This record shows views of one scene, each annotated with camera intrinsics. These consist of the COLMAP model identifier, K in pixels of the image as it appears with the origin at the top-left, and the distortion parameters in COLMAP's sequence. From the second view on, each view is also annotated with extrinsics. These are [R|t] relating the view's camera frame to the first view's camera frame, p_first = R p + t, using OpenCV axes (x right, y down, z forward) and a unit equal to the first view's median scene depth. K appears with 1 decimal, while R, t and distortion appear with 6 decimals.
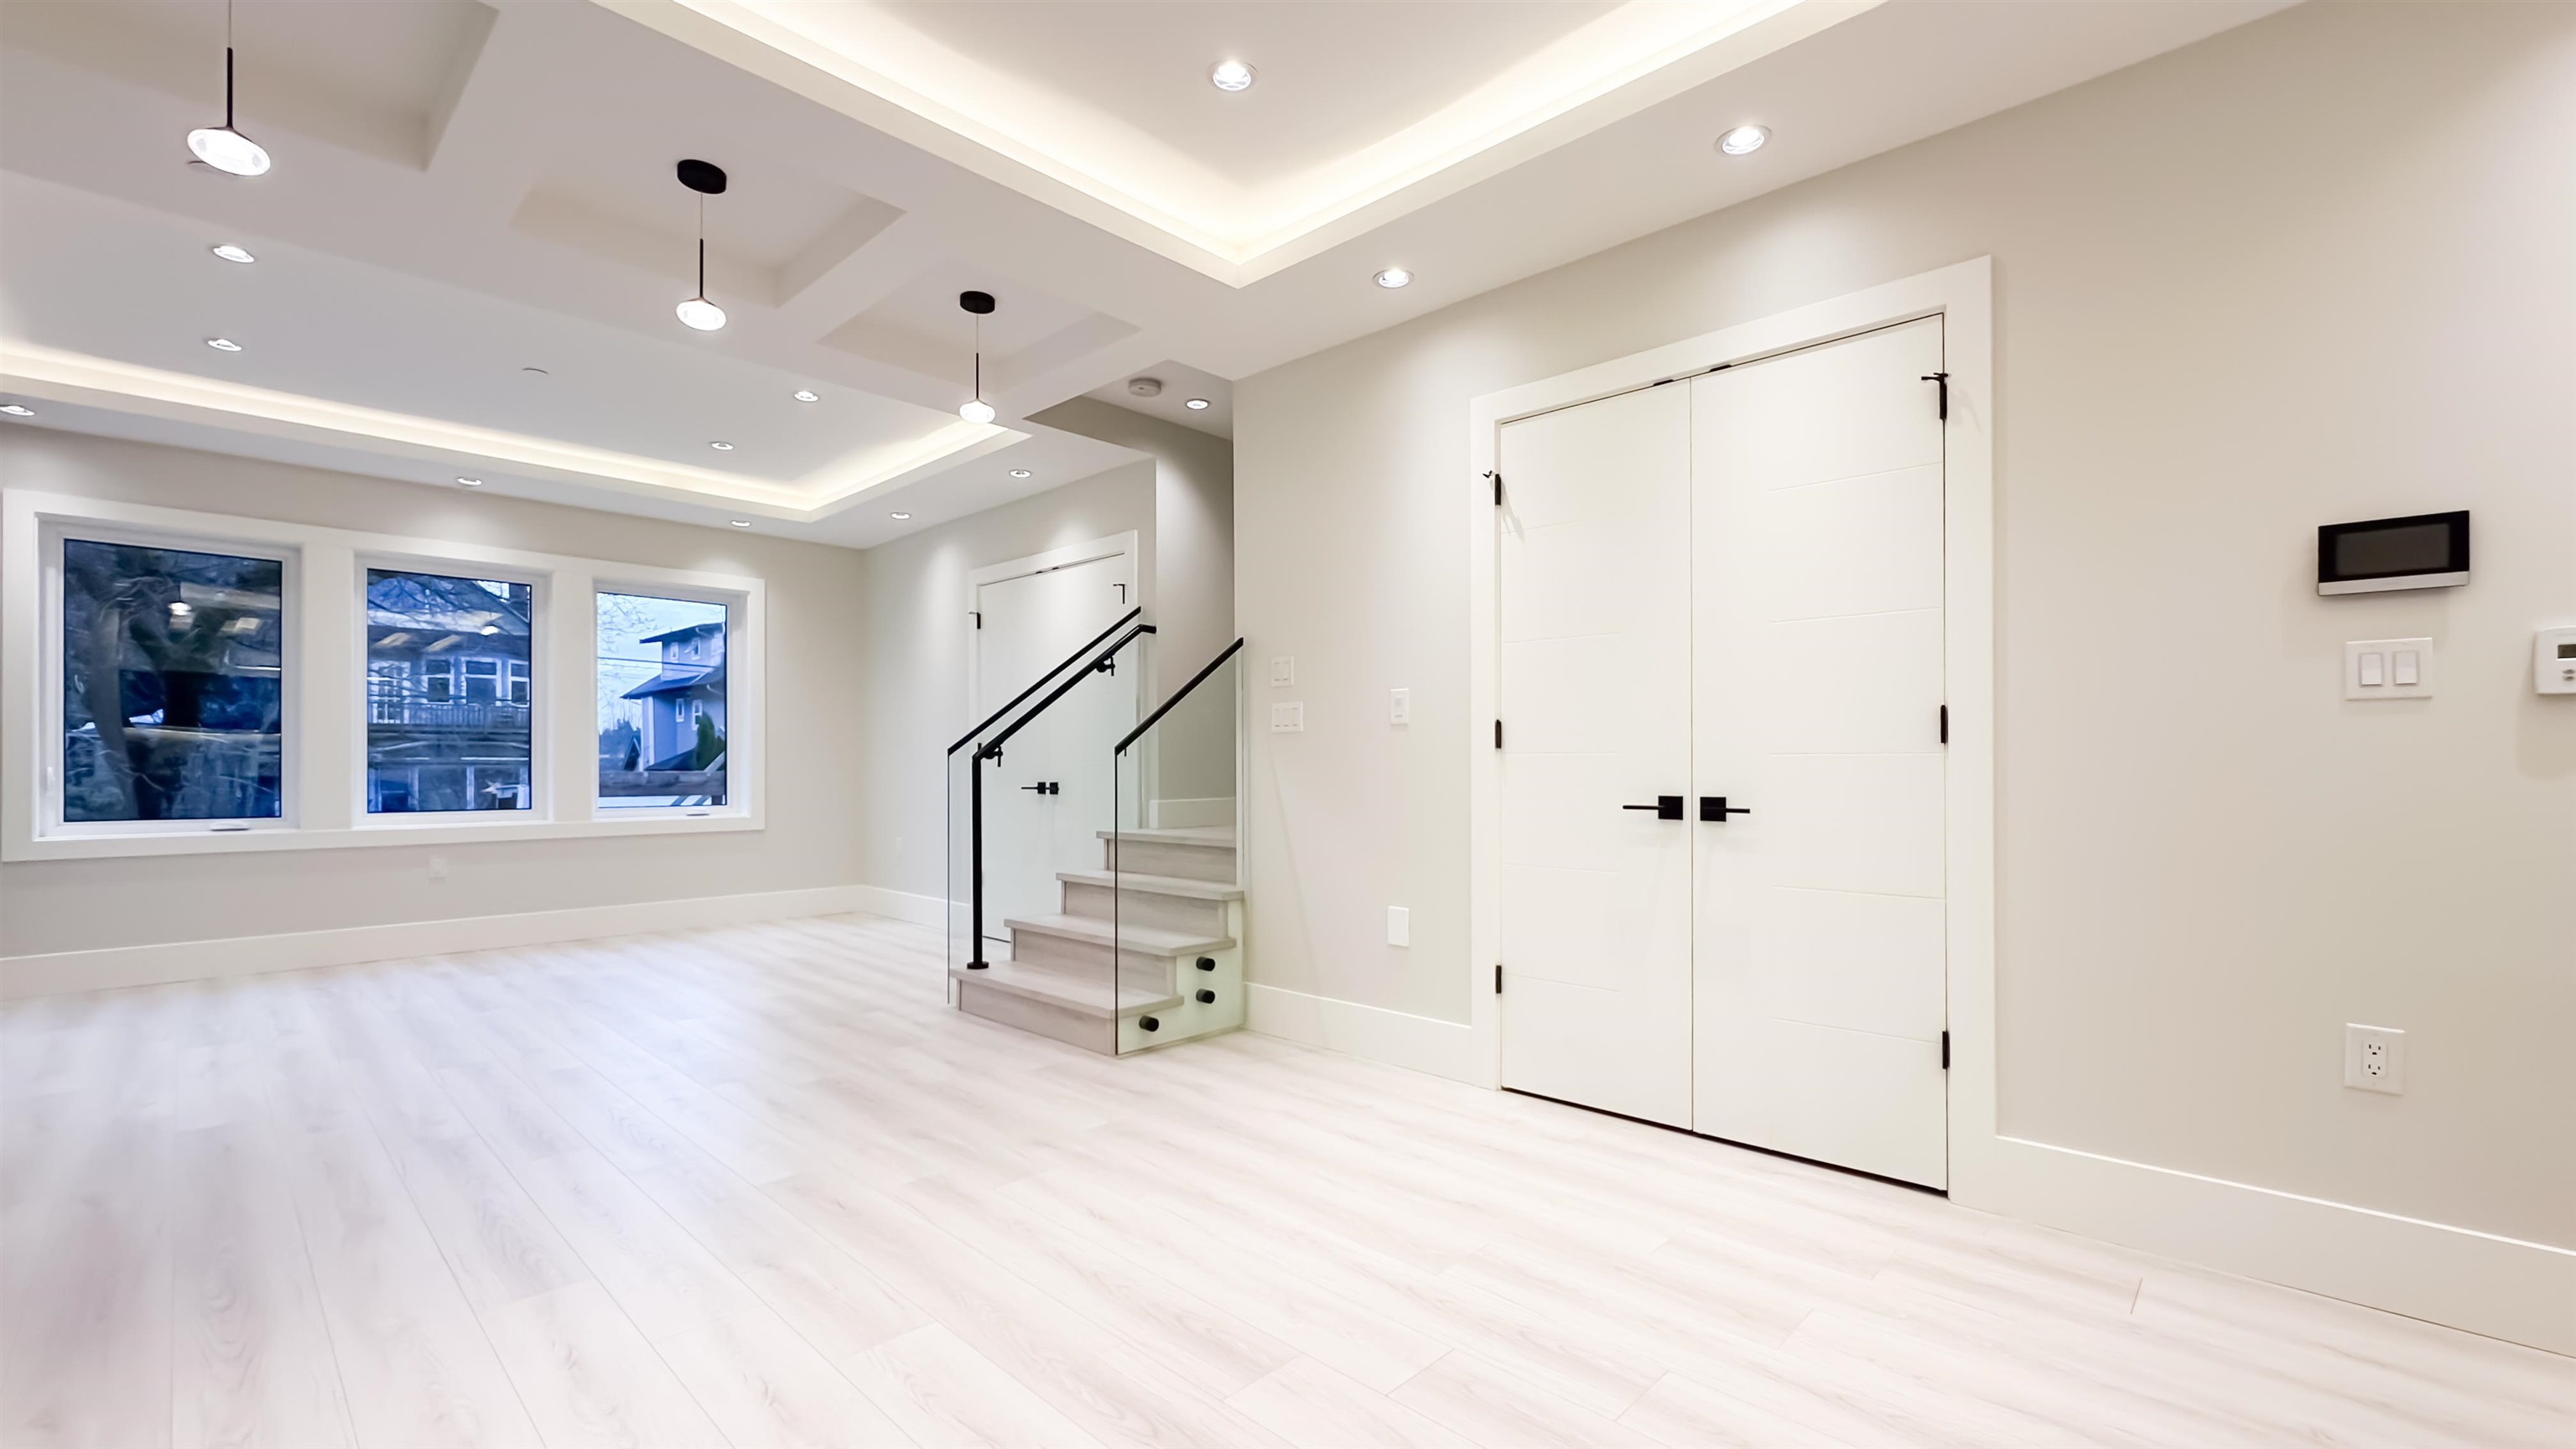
lens RADIAL K [[1046.4, 0, 1289.1], [0, 1046.4, 765.2], [0, 0, 1]] dist [-0.006148, 0.000227]
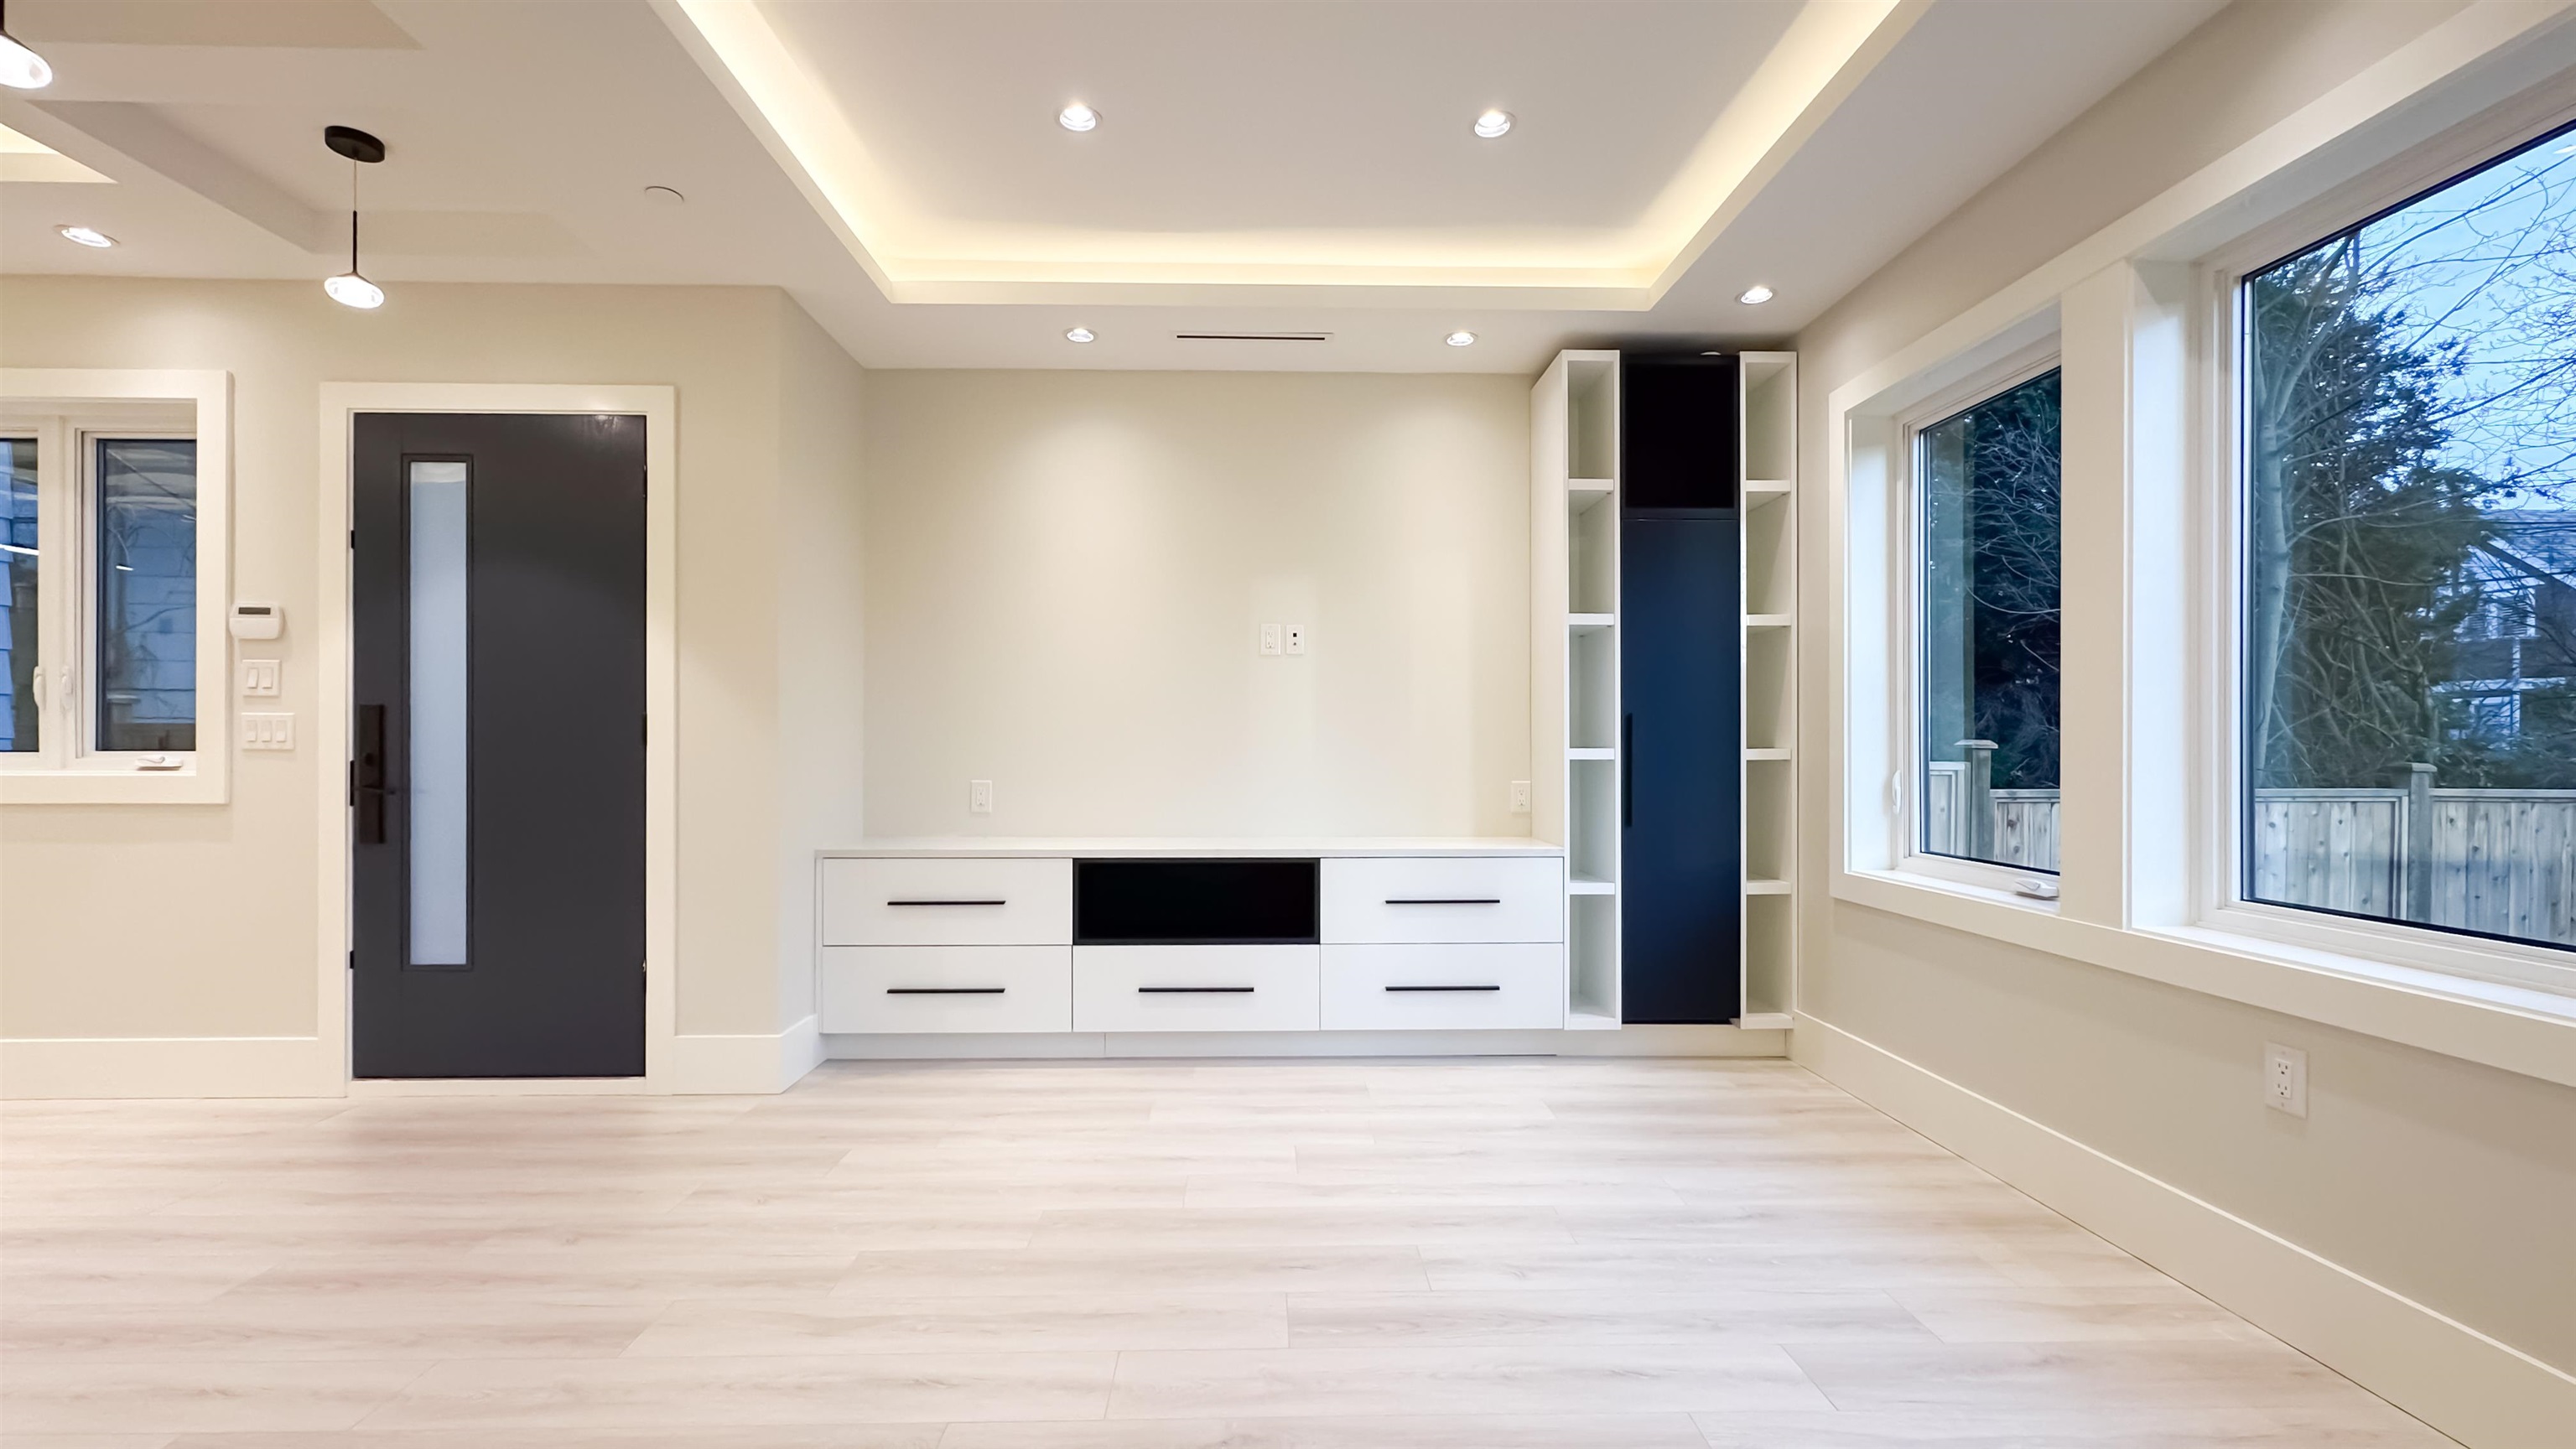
lens RADIAL K [[1046.4, 0, 1276.6], [0, 1046.4, 740.2], [0, 0, 1]] dist [-0.006148, 0.000227]
pose [[-0.705365, -0.003761, -0.708834, -0.278676], [-0.002751, 0.999993, -0.002569, -0.012145], [0.708839, 0.000138, -0.705371, 0.837830]]
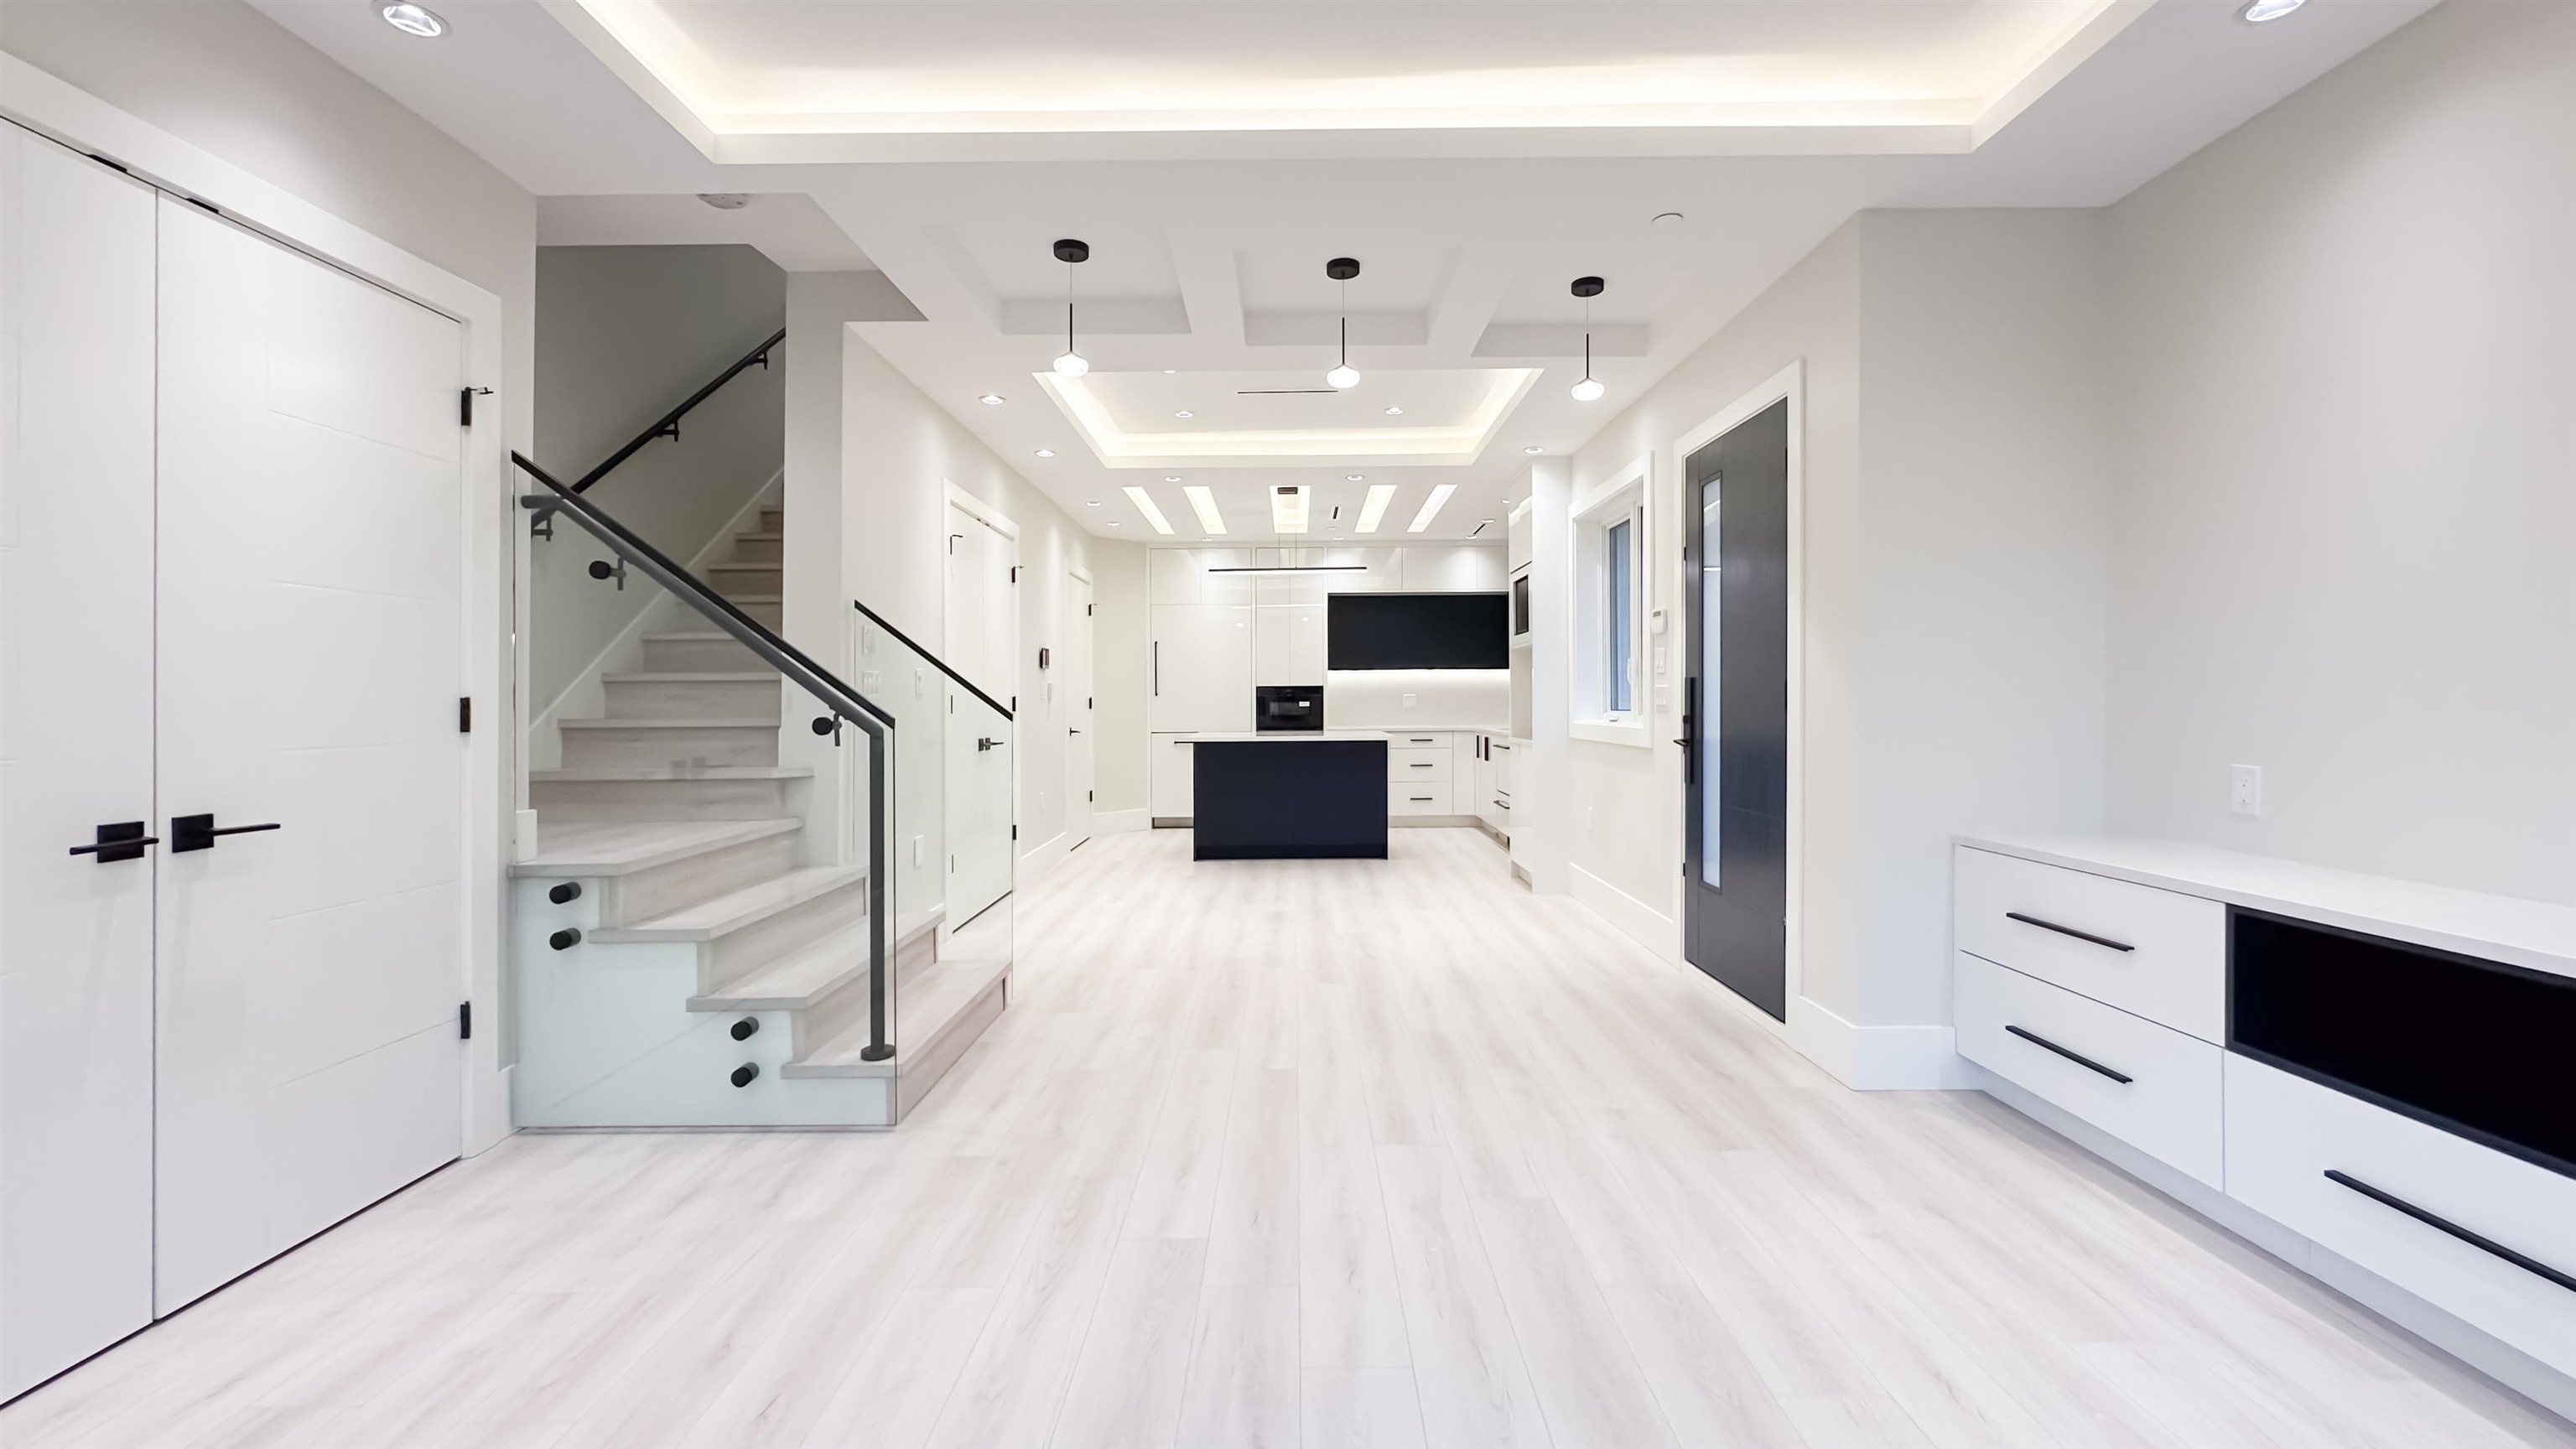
lens RADIAL K [[1046.4, 0, 1292.1], [0, 1046.4, 701.2], [0, 0, 1]] dist [-0.006148, 0.000227]
pose [[-0.683736, 0.006000, 0.729705, -0.617647], [0.010271, 0.999946, 0.001402, -0.017910], [-0.729658, 0.008453, -0.683760, 0.811579]]
